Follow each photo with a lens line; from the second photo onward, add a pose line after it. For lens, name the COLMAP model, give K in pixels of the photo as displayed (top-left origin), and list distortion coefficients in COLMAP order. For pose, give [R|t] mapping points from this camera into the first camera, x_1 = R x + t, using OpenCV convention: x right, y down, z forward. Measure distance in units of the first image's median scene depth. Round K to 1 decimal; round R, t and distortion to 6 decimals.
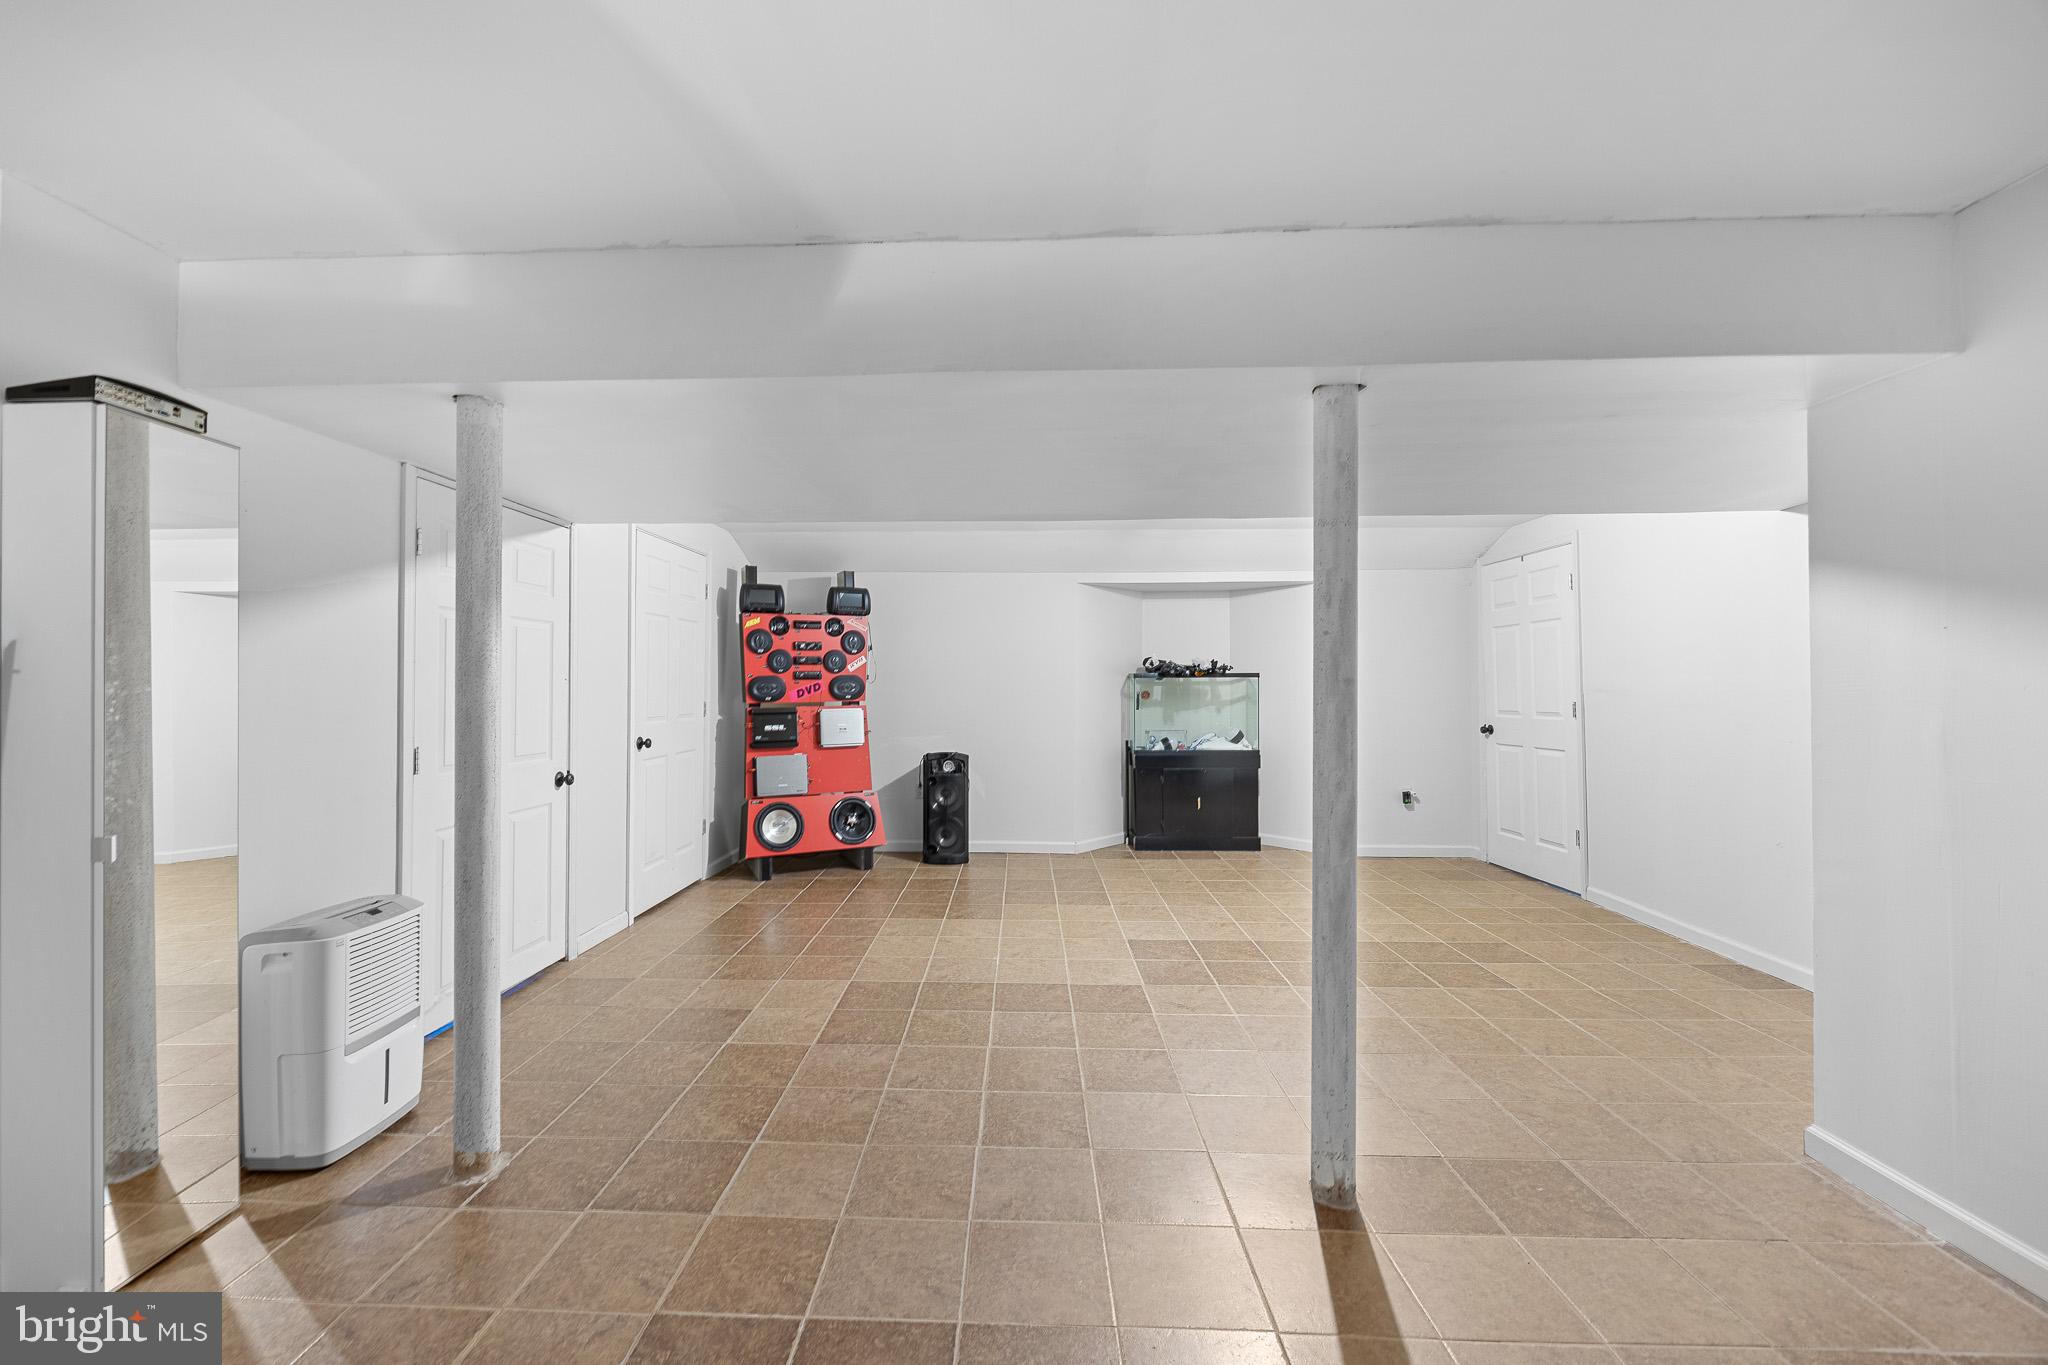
lens RADIAL K [[819.1, 0, 983.8], [0, 819.1, 685.3], [0, 0, 1]] dist [-0.003581, -0.000246]
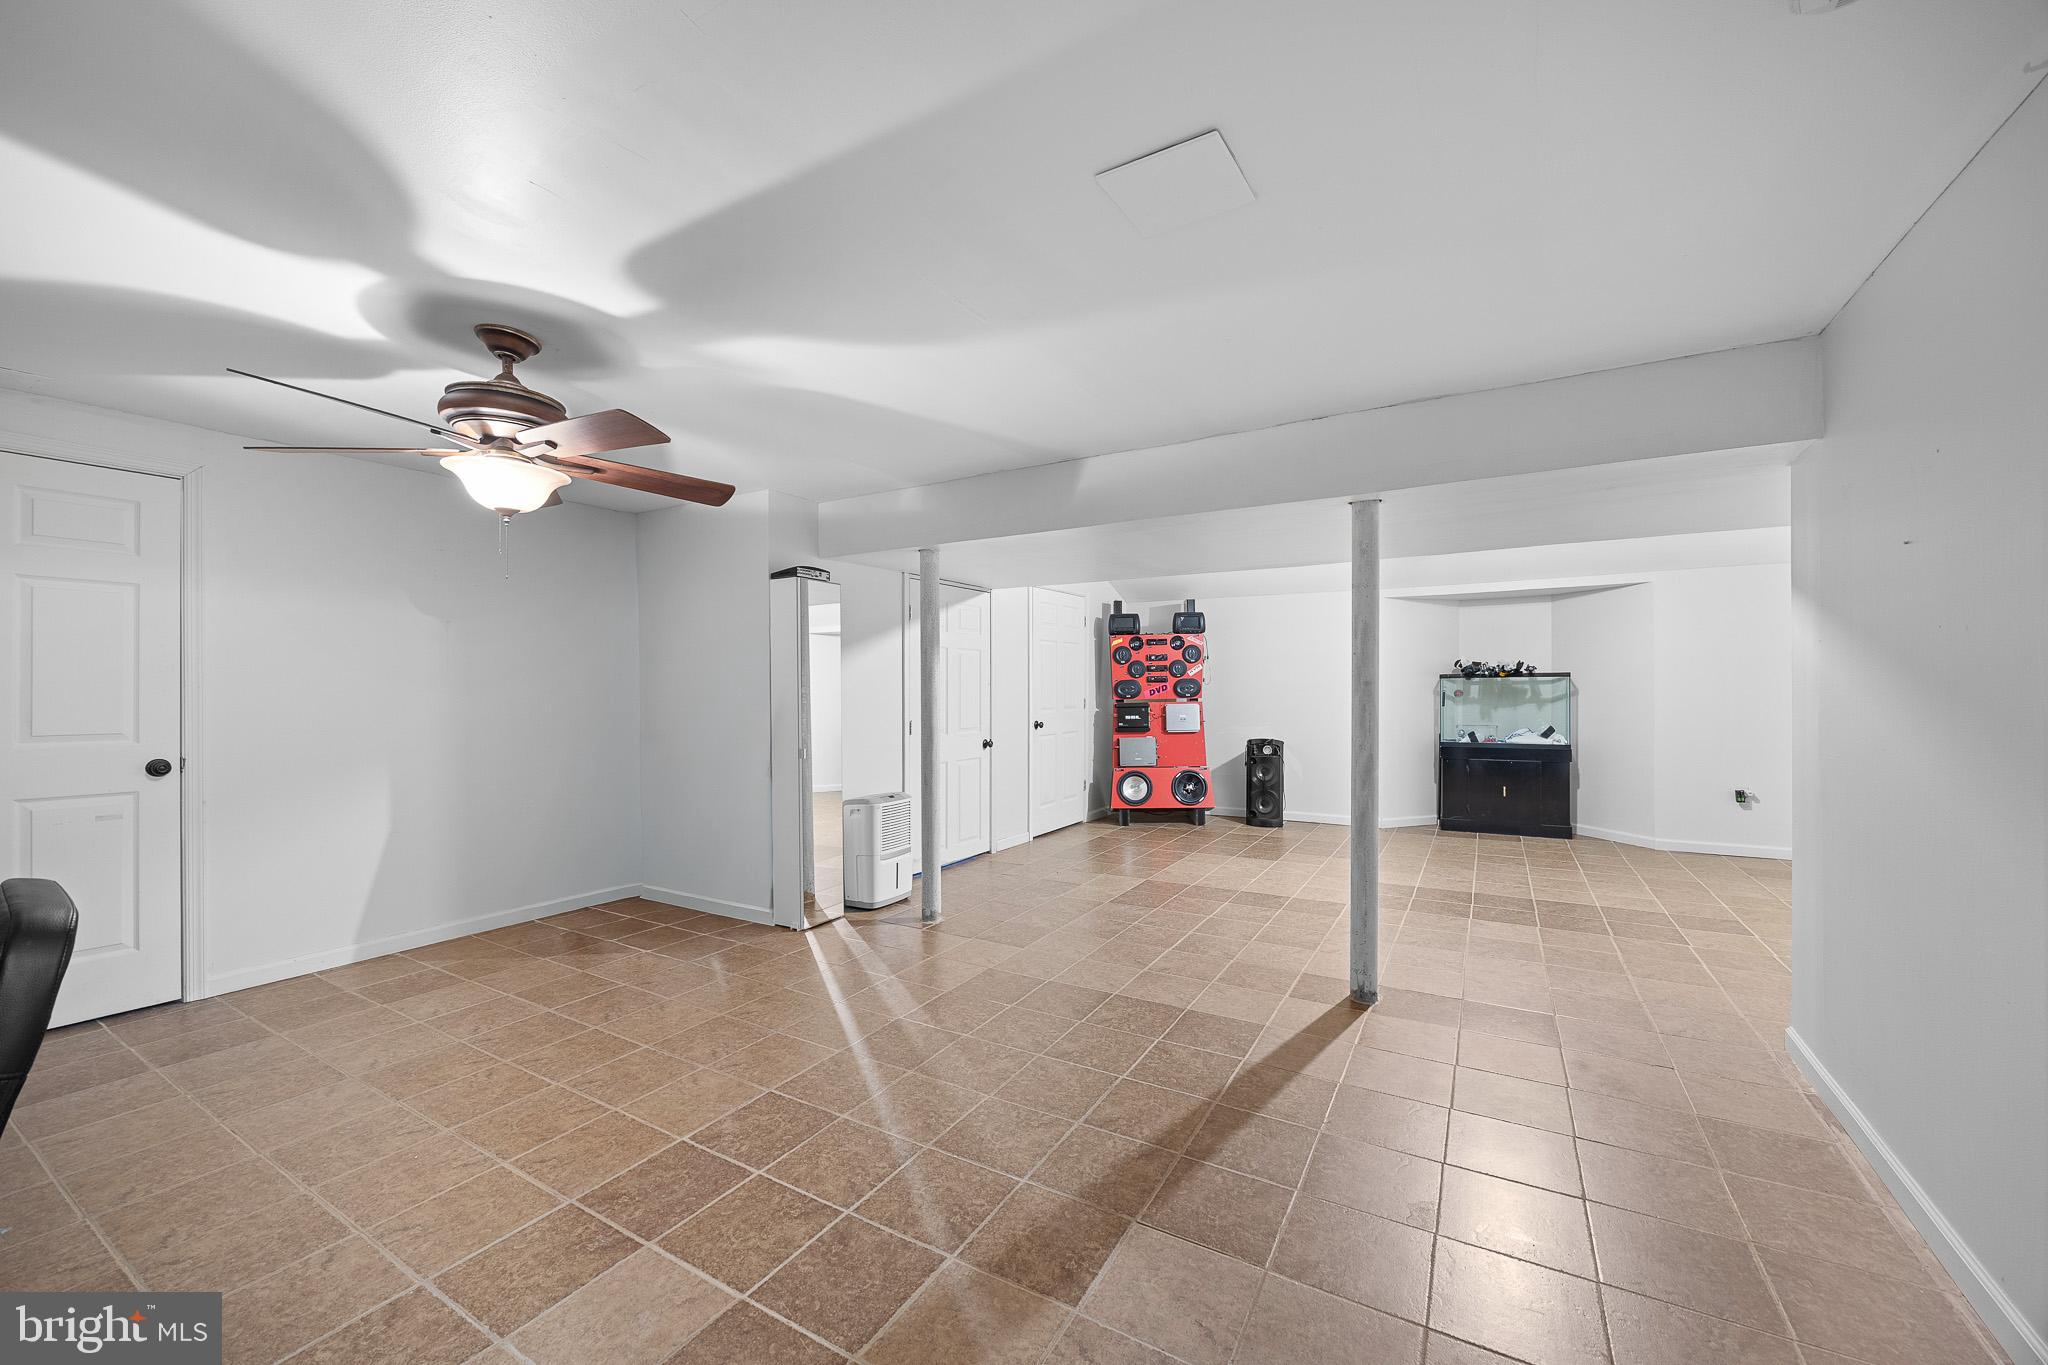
lens RADIAL K [[777.3, 0, 1034.8], [0, 777.3, 703.3], [0, 0, 1]] dist [-0.005526, -0.000251]
pose [[0.887401, 0.004502, -0.460976, 0.200388], [0.005995, 0.999755, 0.021305, -0.000958], [0.460959, -0.021670, 0.887157, -0.238965]]
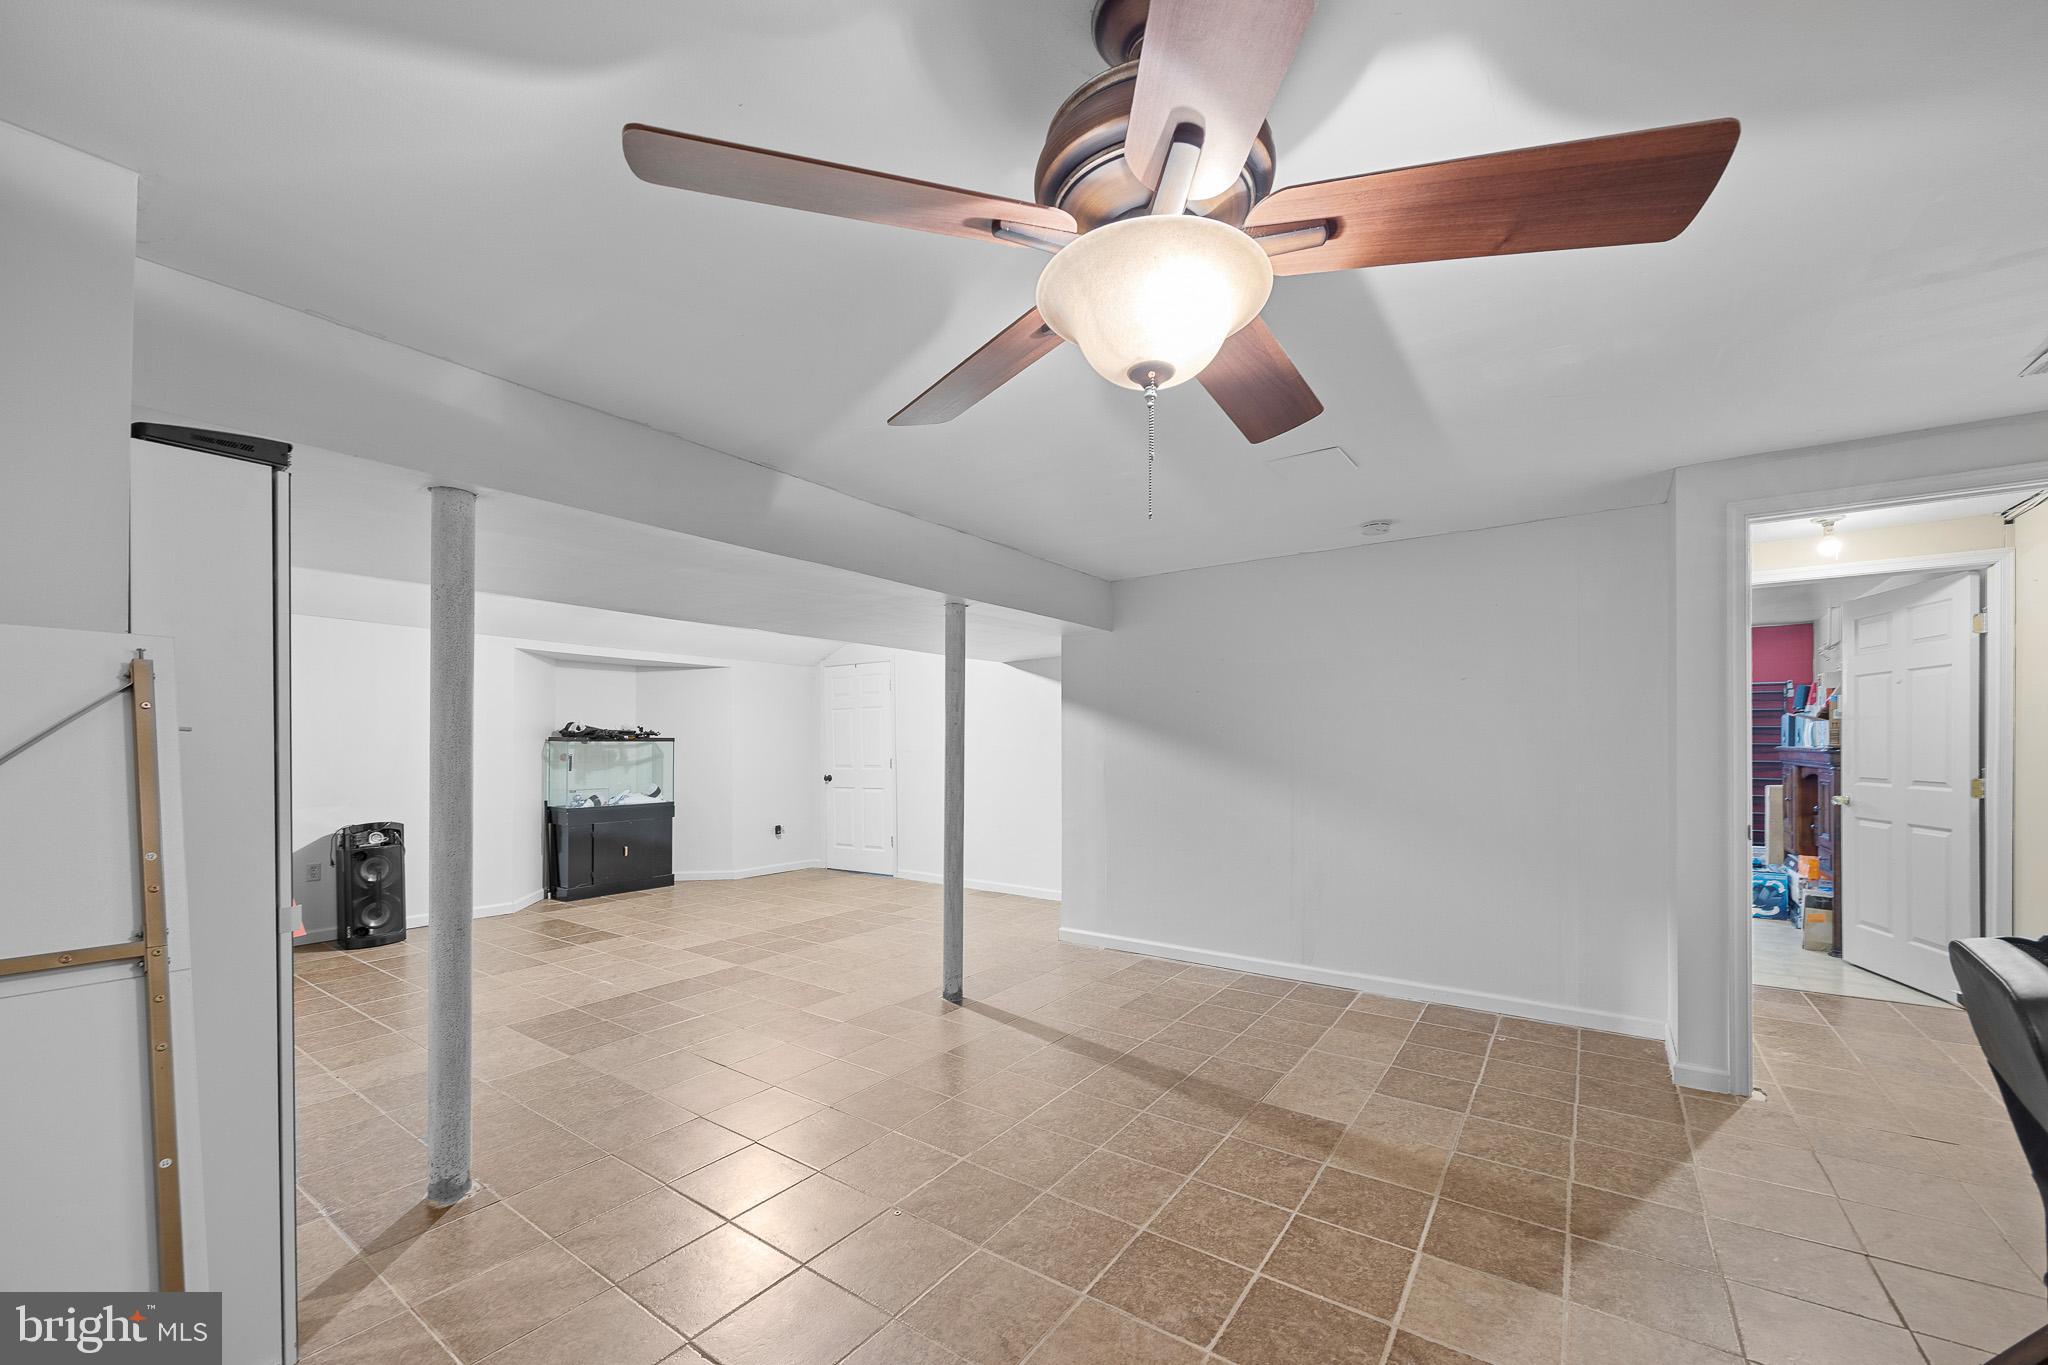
lens RADIAL K [[804.4, 0, 1024.3], [0, 804.4, 754.0], [0, 0, 1]] dist [-0.005779, -0.000095]
pose [[0.539521, -0.006952, 0.841944, -0.420970], [-0.000309, 0.999964, 0.008455, -0.001630], [-0.841972, -0.004822, 0.539499, -0.083473]]
